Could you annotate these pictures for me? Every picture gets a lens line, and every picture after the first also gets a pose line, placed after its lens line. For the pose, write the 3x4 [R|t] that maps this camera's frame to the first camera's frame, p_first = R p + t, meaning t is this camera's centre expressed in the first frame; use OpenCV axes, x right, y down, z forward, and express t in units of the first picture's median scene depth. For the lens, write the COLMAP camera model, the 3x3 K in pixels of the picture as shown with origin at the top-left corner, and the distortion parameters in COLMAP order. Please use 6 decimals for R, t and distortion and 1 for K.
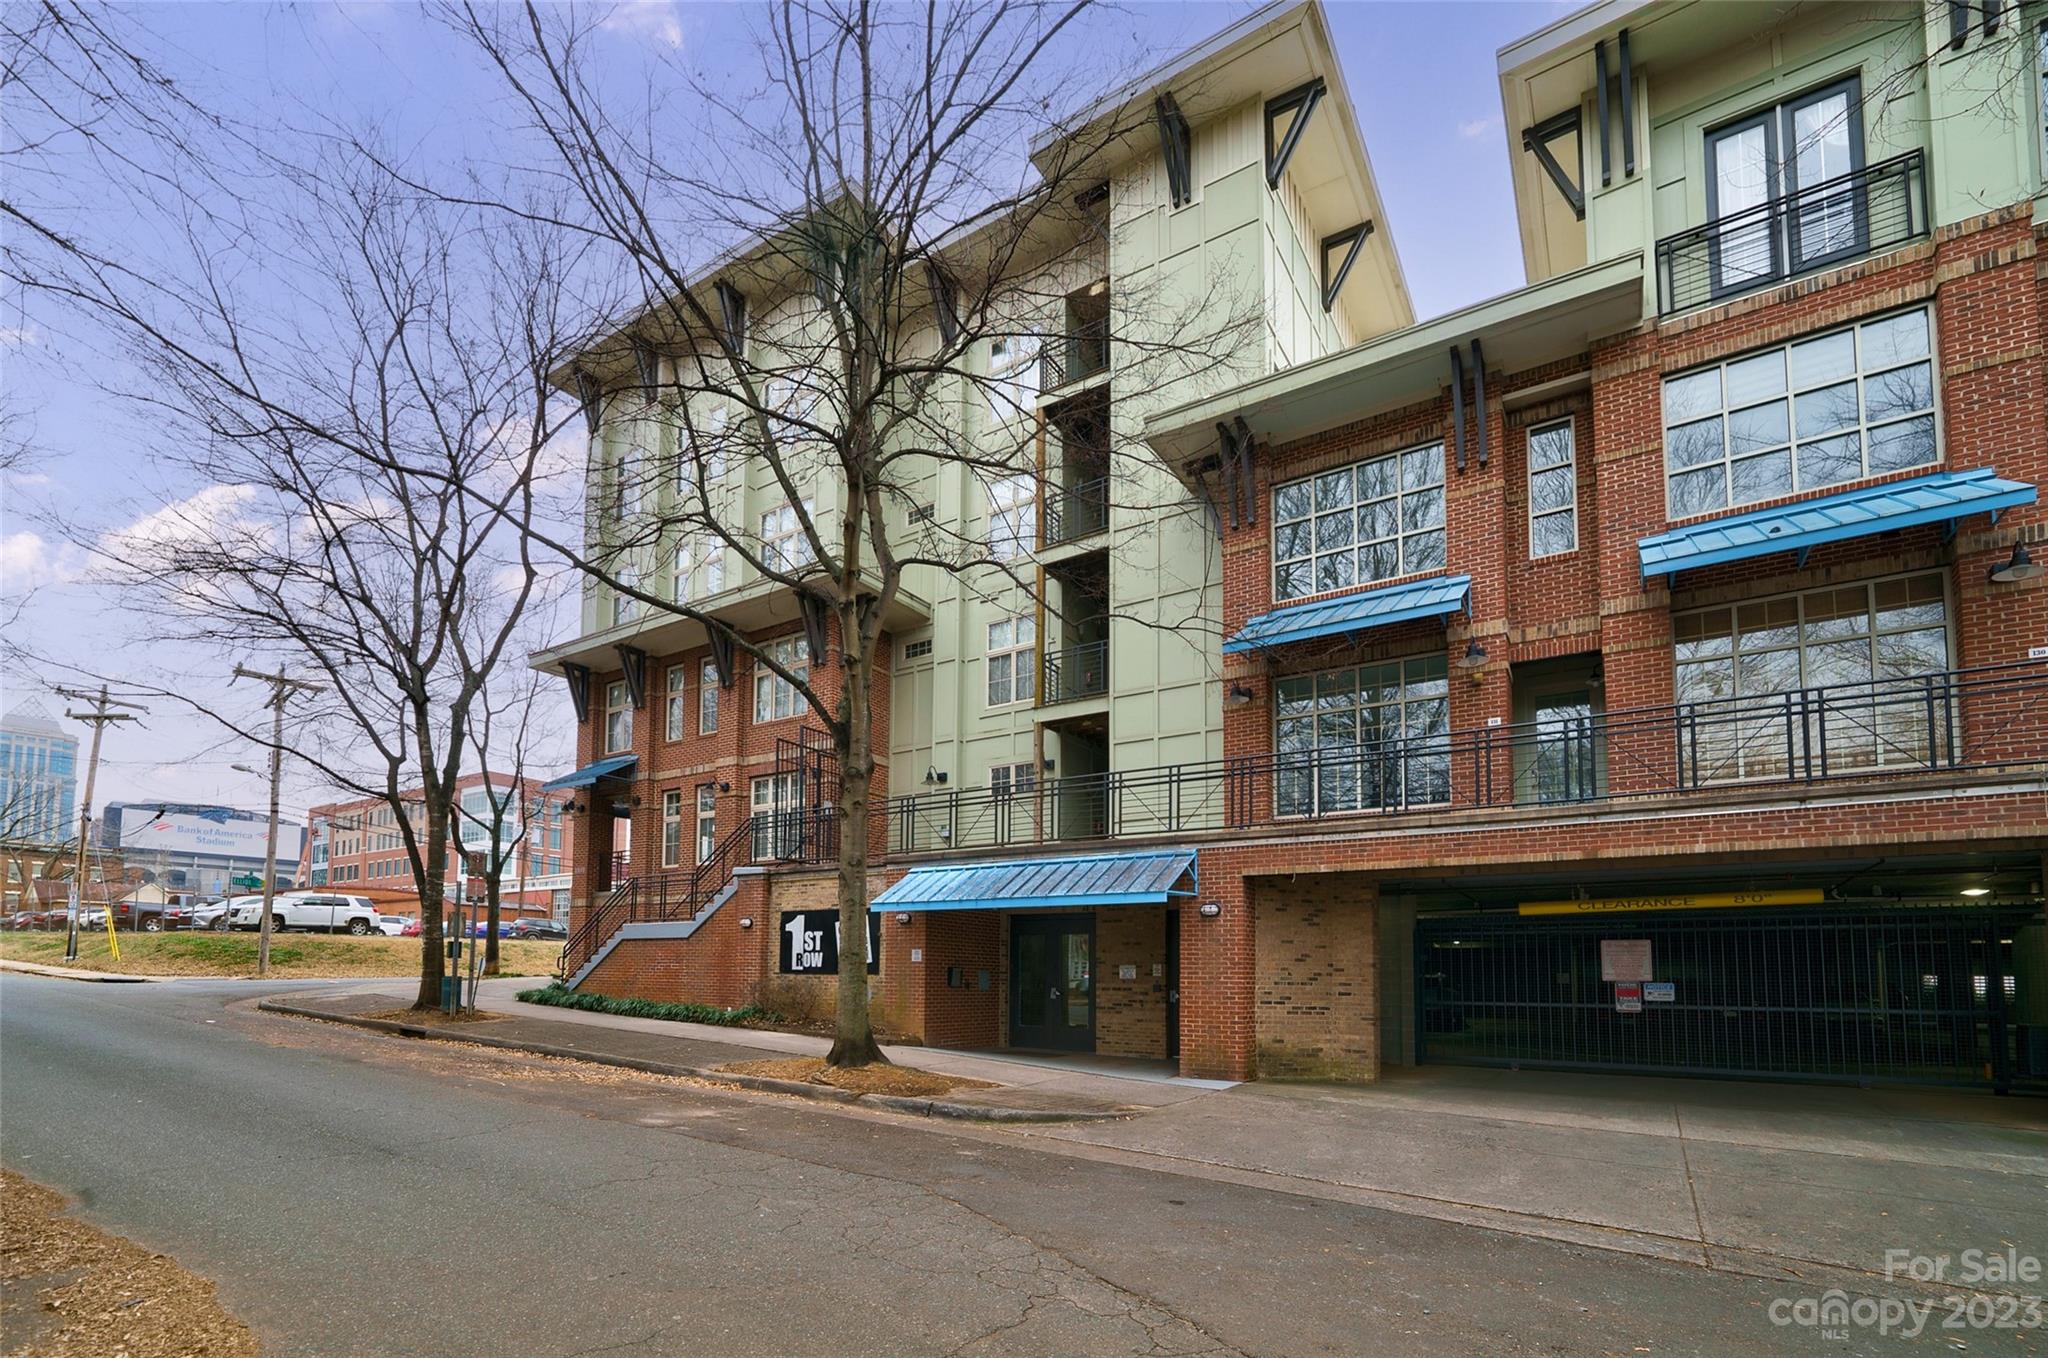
lens RADIAL K [[891.9, 0, 1012.9], [0, 891.9, 913.8], [0, 0, 1]] dist [0.001491, 0.000029]
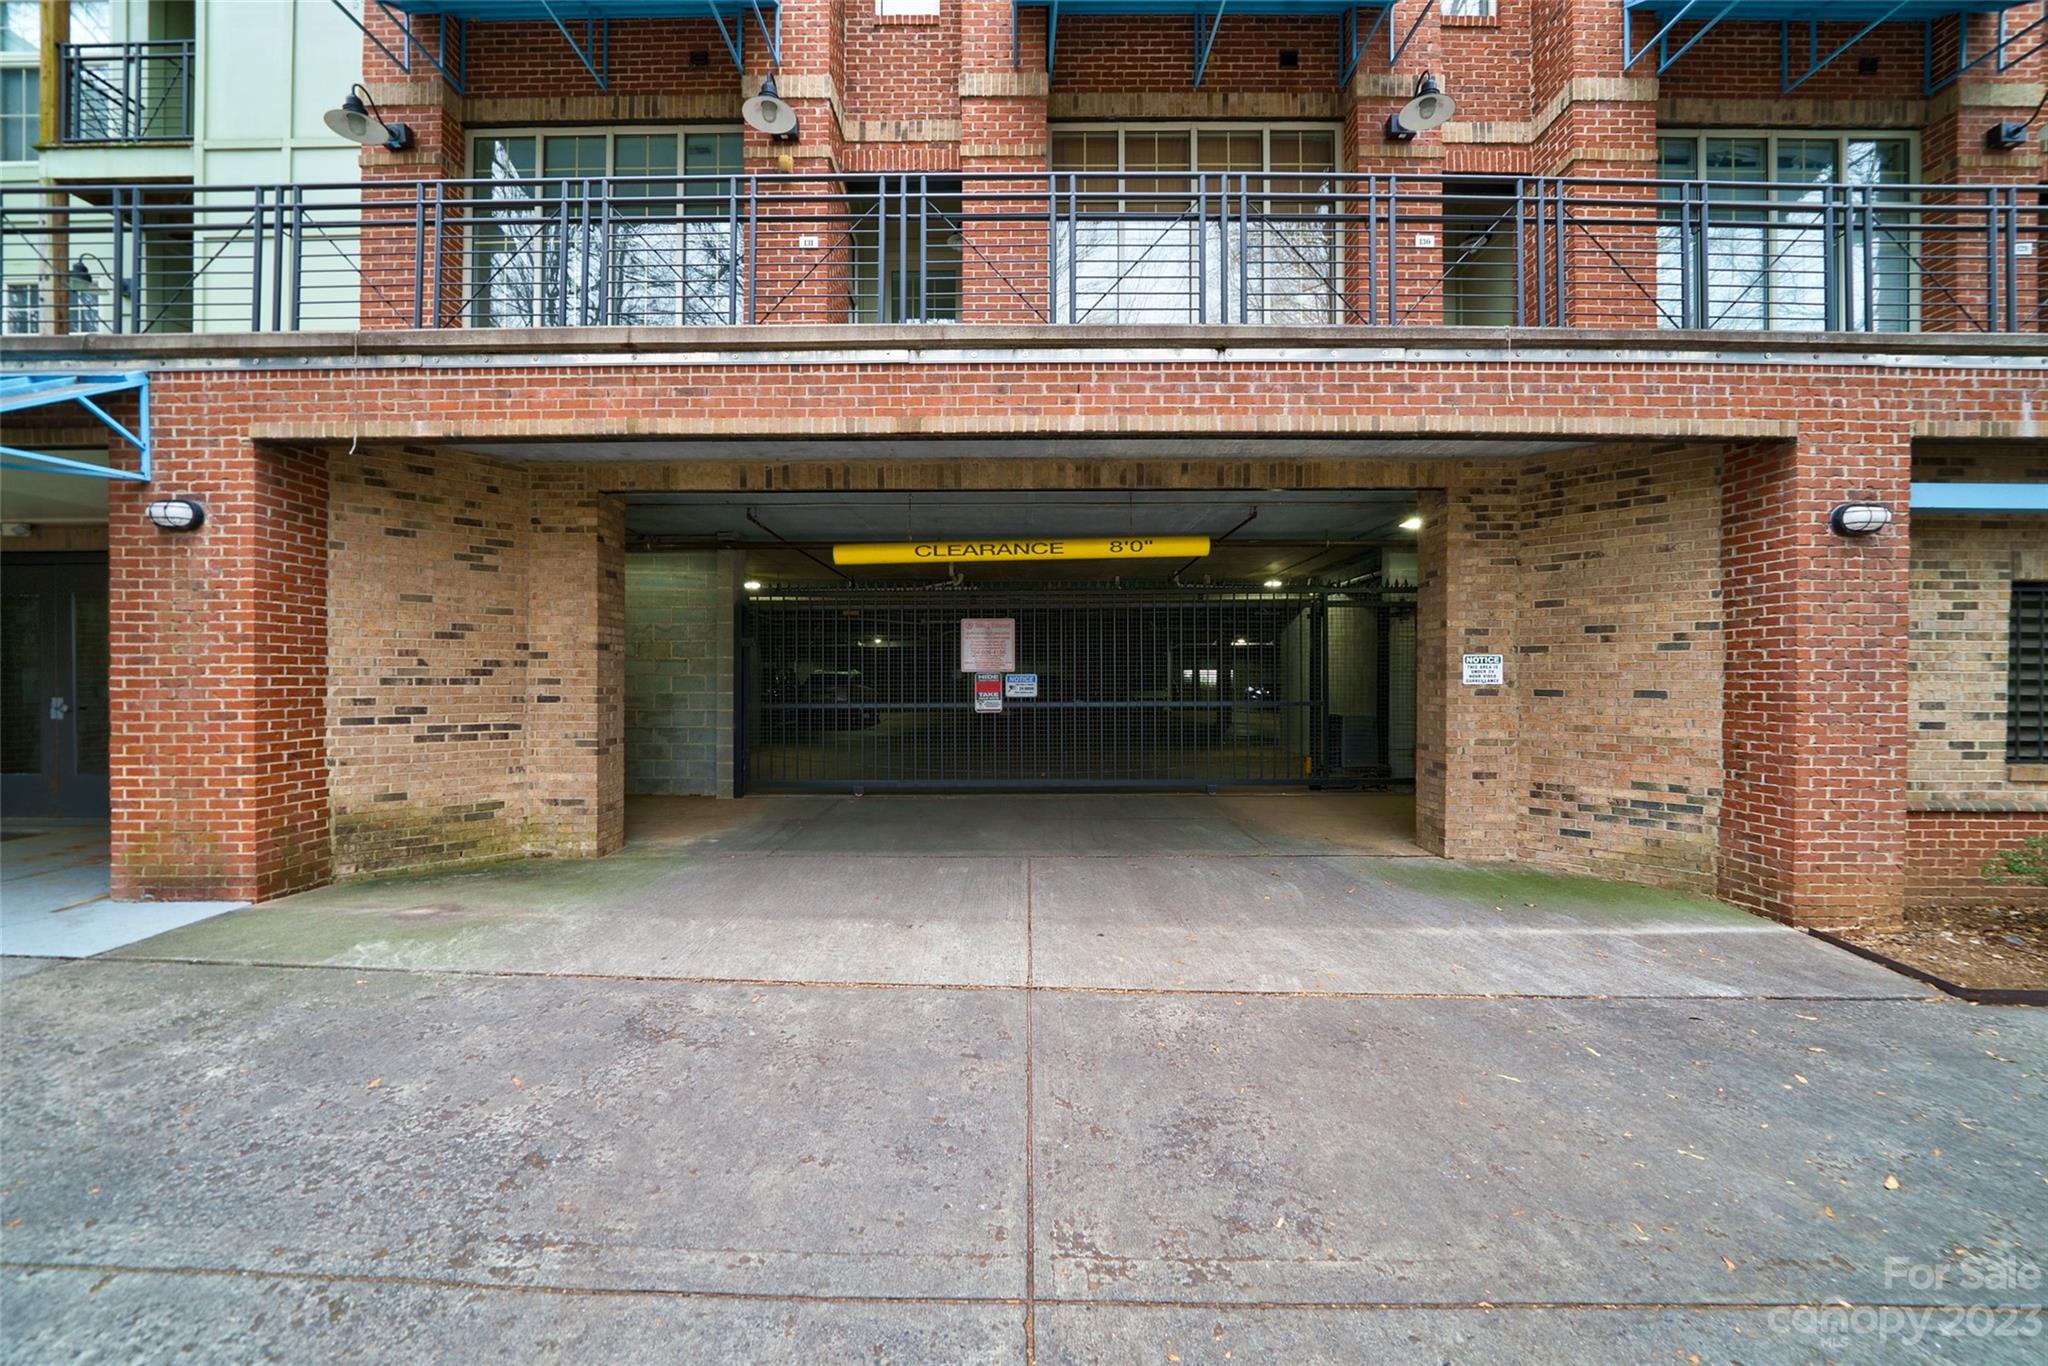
lens RADIAL K [[735.8, 0, 1013.4], [0, 735.8, 683.8], [0, 0, 1]] dist [-0.000503, -0.000055]
pose [[0.829138, -0.015571, 0.558827, 0.362704], [-0.028253, 0.997167, 0.069705, 0.041860], [-0.558329, -0.073584, 0.826350, 0.478048]]
